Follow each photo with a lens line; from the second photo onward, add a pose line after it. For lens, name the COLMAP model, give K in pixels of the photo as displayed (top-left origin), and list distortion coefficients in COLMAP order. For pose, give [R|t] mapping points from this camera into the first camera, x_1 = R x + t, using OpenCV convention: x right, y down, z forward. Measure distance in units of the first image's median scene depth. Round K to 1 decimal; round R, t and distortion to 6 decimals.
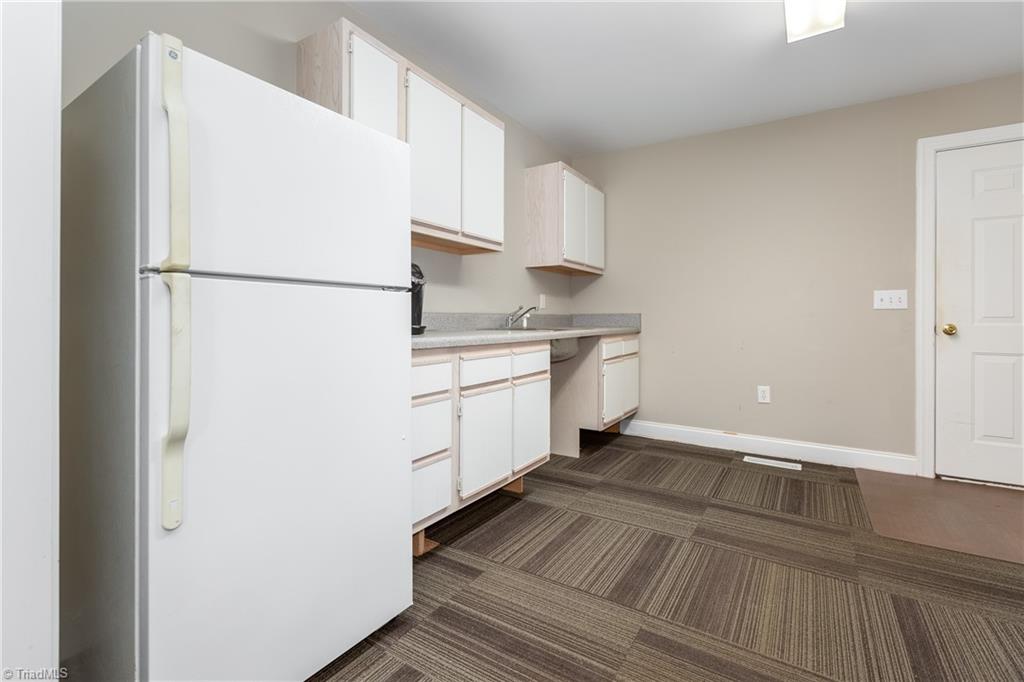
lens RADIAL K [[464.8, 0, 508.9], [0, 464.8, 317.9], [0, 0, 1]] dist [-0.000578, -0.002114]
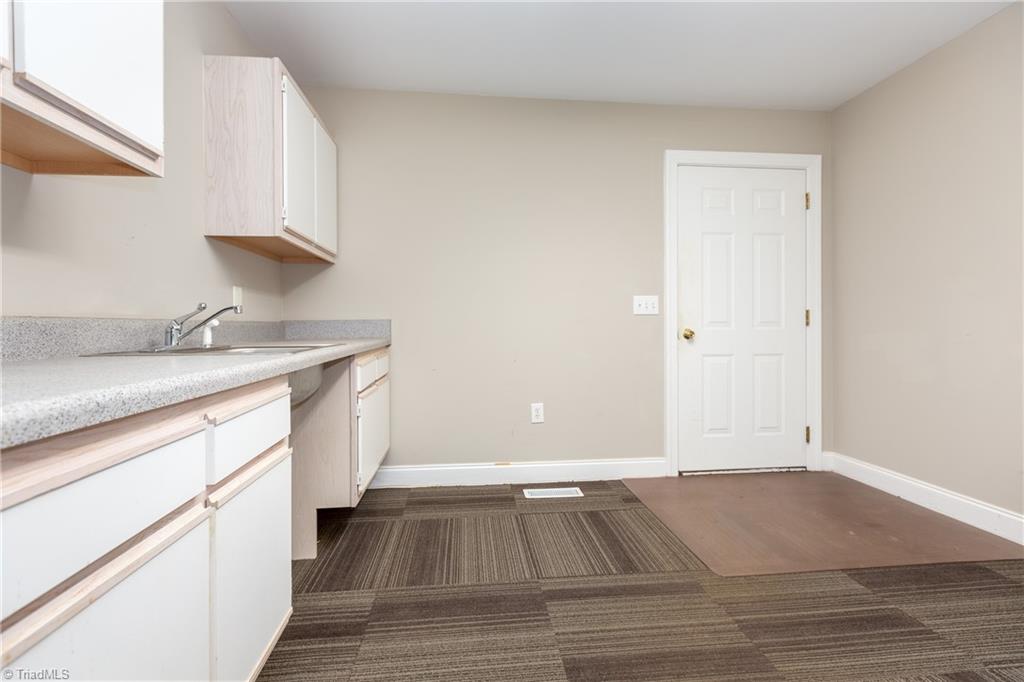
lens RADIAL K [[464.8, 0, 518.2], [0, 464.8, 324.6], [0, 0, 1]] dist [-0.000578, -0.002114]
pose [[0.780827, -0.007450, 0.624703, -0.020852], [0.008279, 0.999964, 0.001577, -0.001271], [-0.624693, 0.003940, 0.780861, 0.390605]]
